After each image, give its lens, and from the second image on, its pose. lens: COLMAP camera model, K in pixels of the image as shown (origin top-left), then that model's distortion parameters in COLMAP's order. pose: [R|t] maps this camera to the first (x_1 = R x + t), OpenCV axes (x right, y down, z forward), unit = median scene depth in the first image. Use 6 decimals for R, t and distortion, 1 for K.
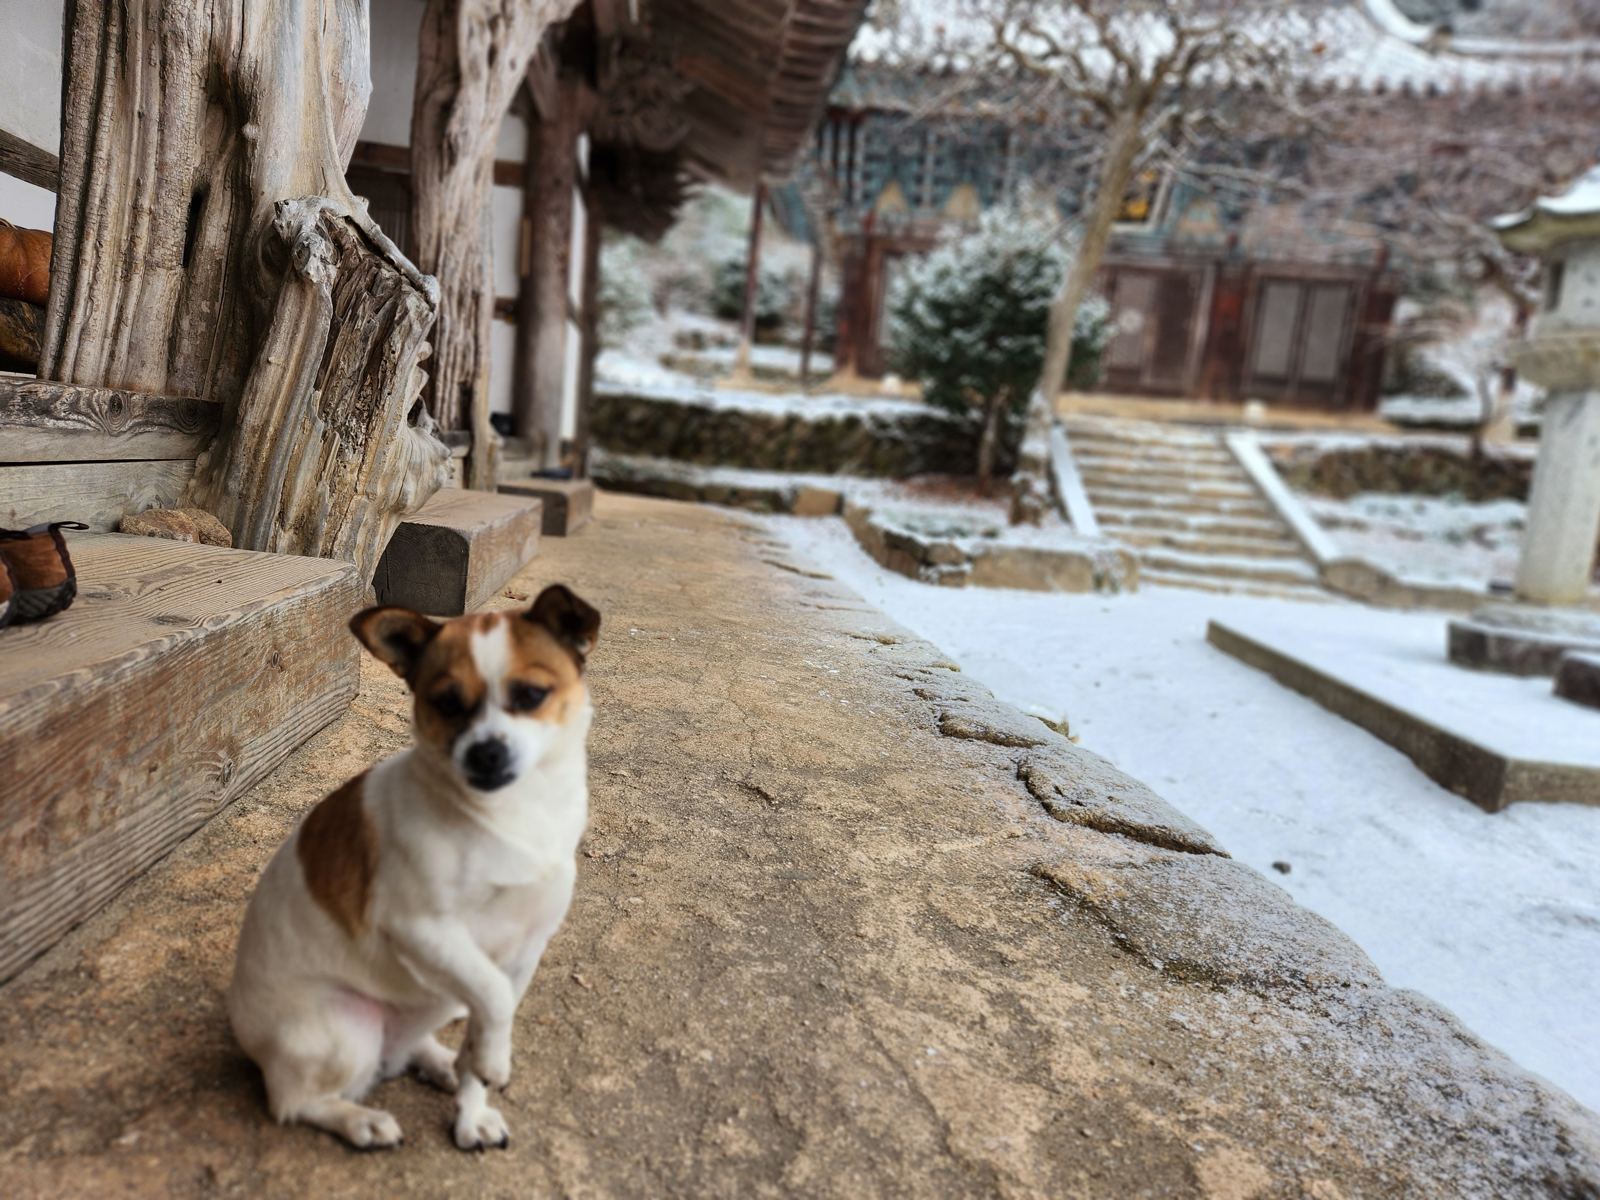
lens RADIAL K [[1050.6, 0, 785.6], [0, 1050.6, 597.1], [0, 0, 1]] dist [0.080367, -0.064858]
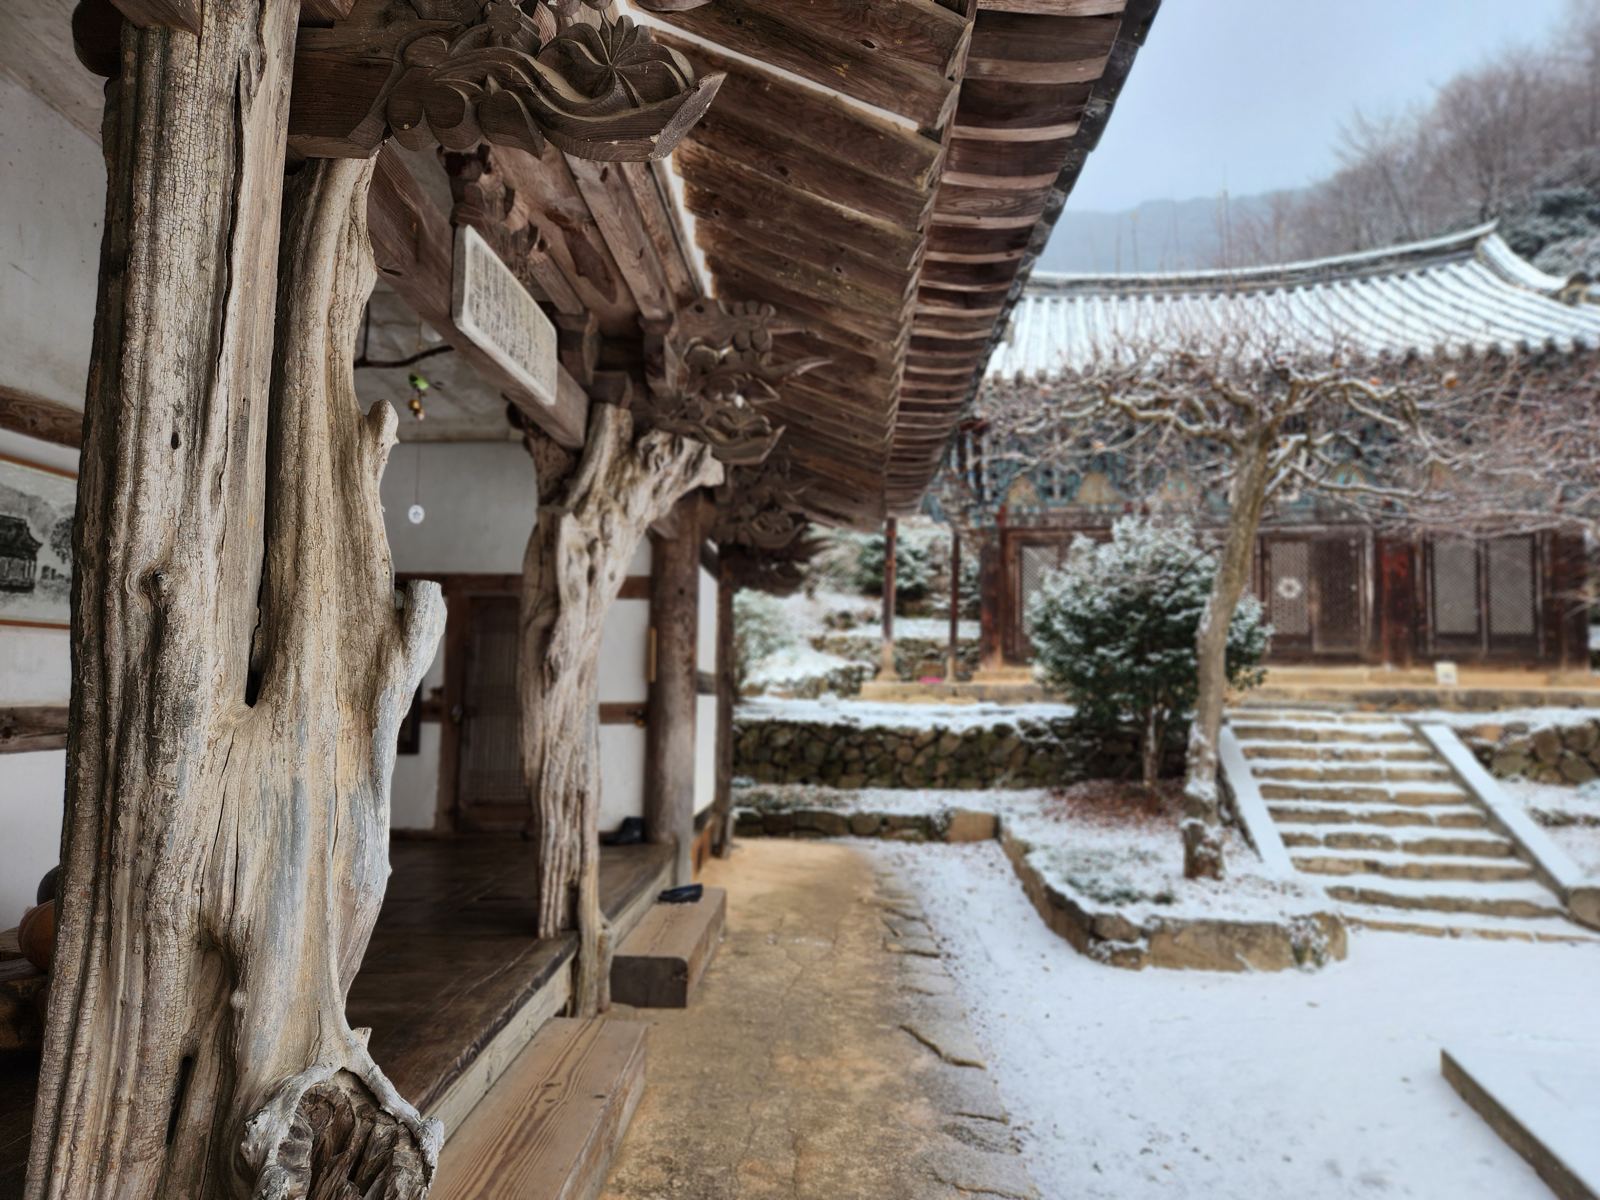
lens RADIAL K [[1041.1, 0, 813.4], [0, 1041.1, 601.5], [0, 0, 1]] dist [0.071925, -0.054871]
pose [[0.988466, -0.085573, -0.124949, 0.056183], [0.058756, 0.977126, -0.204382, -0.246802], [0.139581, 0.194683, 0.970884, 0.057209]]
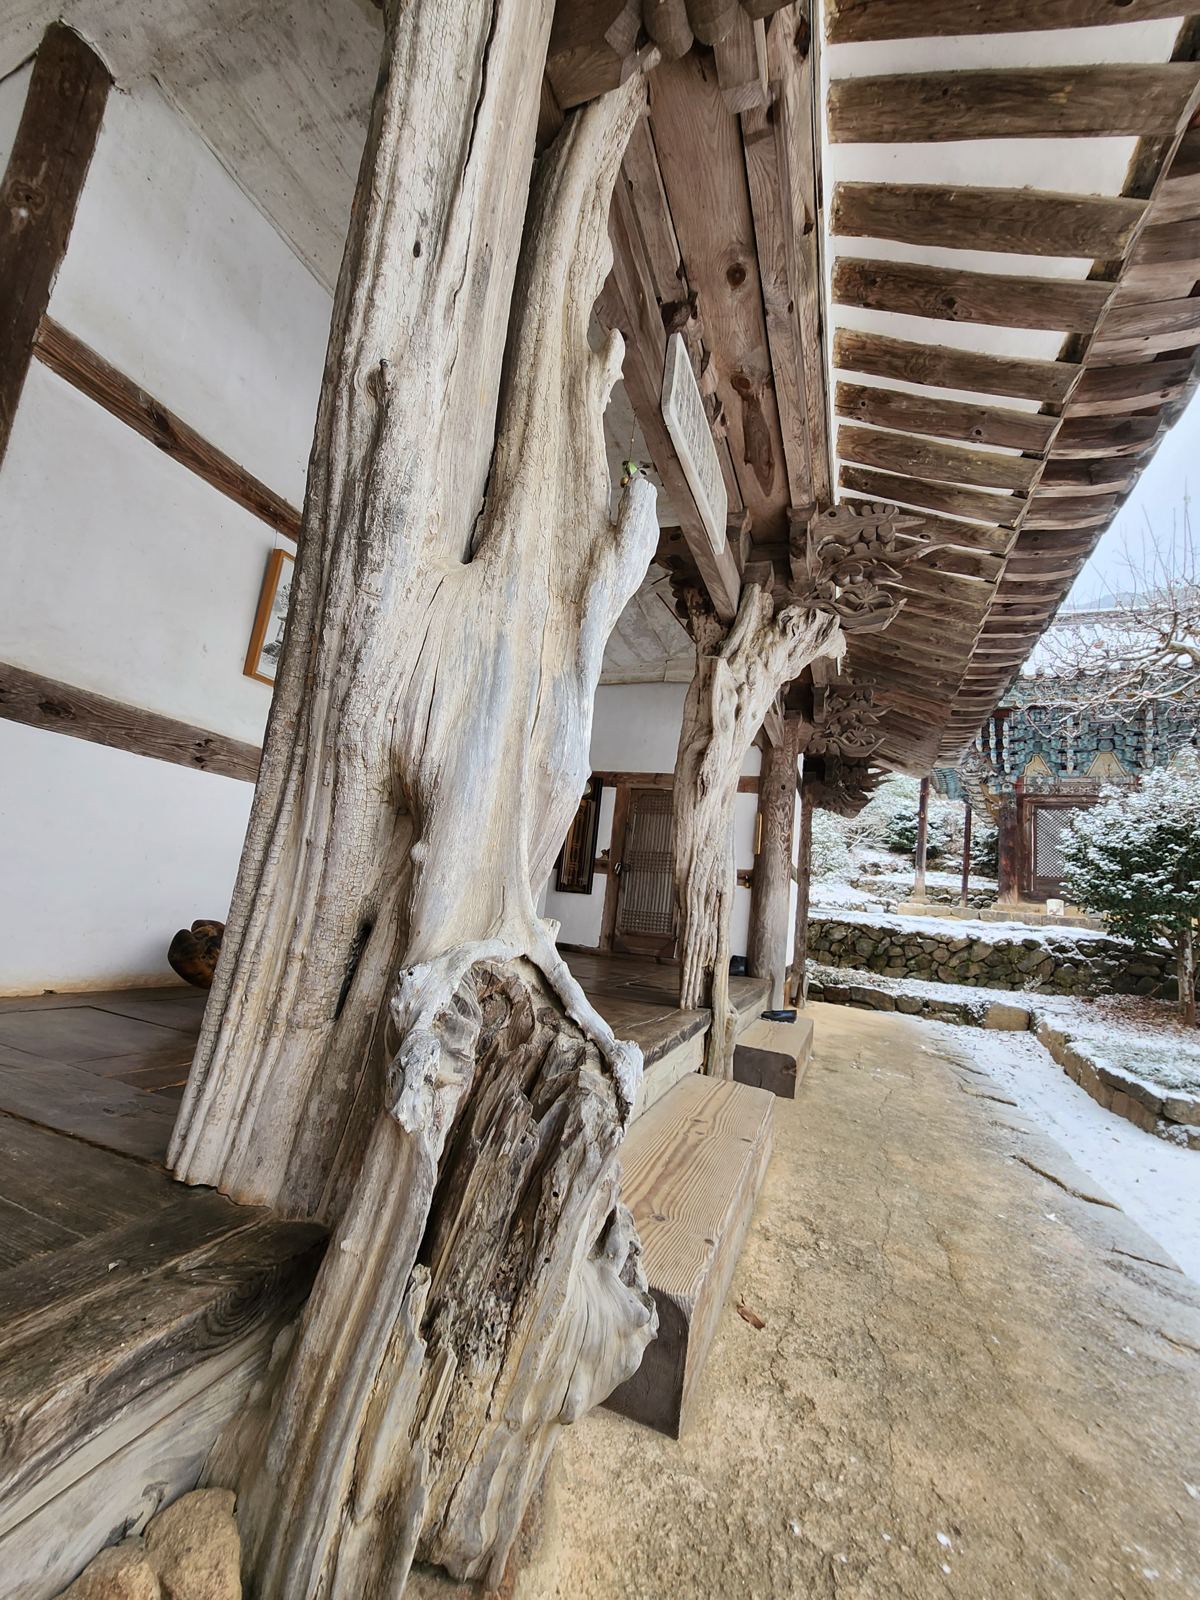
lens RADIAL K [[653.3, 0, 600.0], [0, 653.3, 800.0], [0, 0, 1]] dist [-0.001927, -0.000502]
pose [[0.892816, -0.066658, -0.445462, -0.078855], [-0.080317, 0.949578, -0.303069, -0.151865], [0.443203, 0.306363, 0.842445, 0.294406]]
